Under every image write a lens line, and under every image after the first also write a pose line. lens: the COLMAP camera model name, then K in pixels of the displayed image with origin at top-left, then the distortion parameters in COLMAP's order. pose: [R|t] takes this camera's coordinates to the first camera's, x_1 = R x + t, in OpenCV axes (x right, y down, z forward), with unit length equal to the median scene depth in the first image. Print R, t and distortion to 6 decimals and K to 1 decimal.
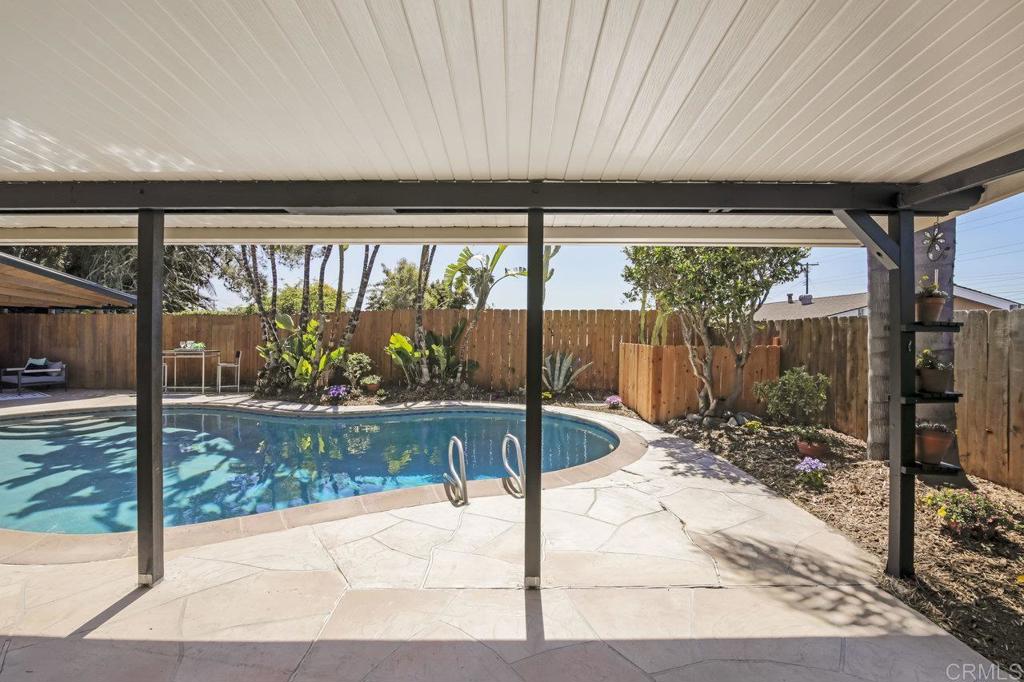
lens RADIAL K [[474.0, 0, 520.8], [0, 474.0, 339.7], [0, 0, 1]] dist [-0.018775, 0.000469]
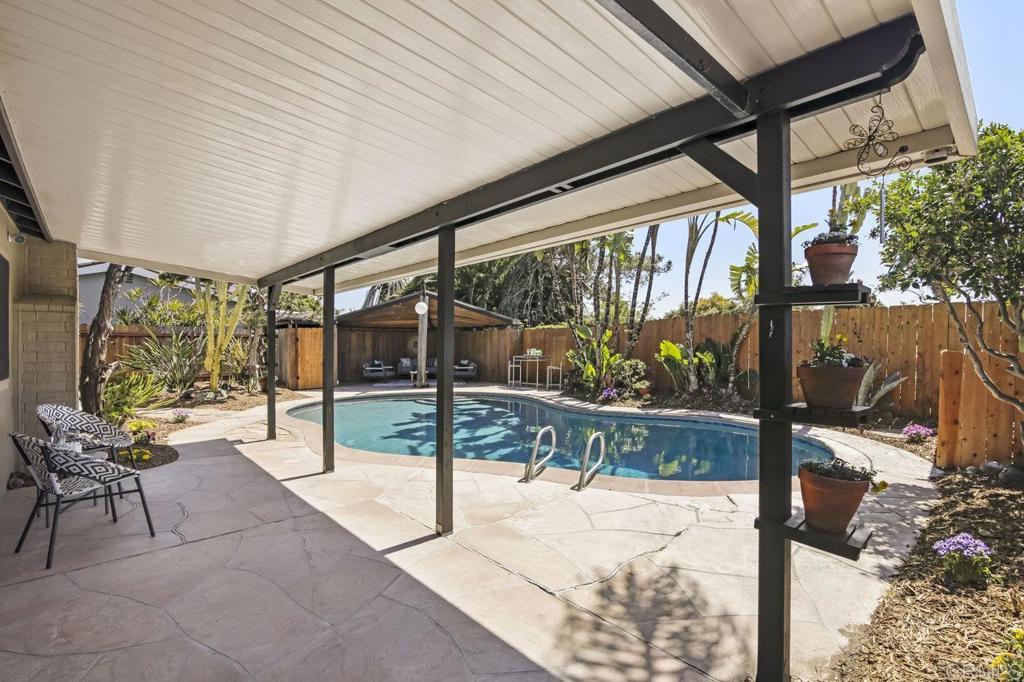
lens RADIAL K [[474.0, 0, 518.1], [0, 474.0, 339.2], [0, 0, 1]] dist [-0.018775, 0.000469]
pose [[0.661380, -0.015950, -0.749881, 0.292437], [-0.005981, 0.999630, -0.026538, 0.012304], [0.750027, 0.022037, 0.661040, 0.085380]]
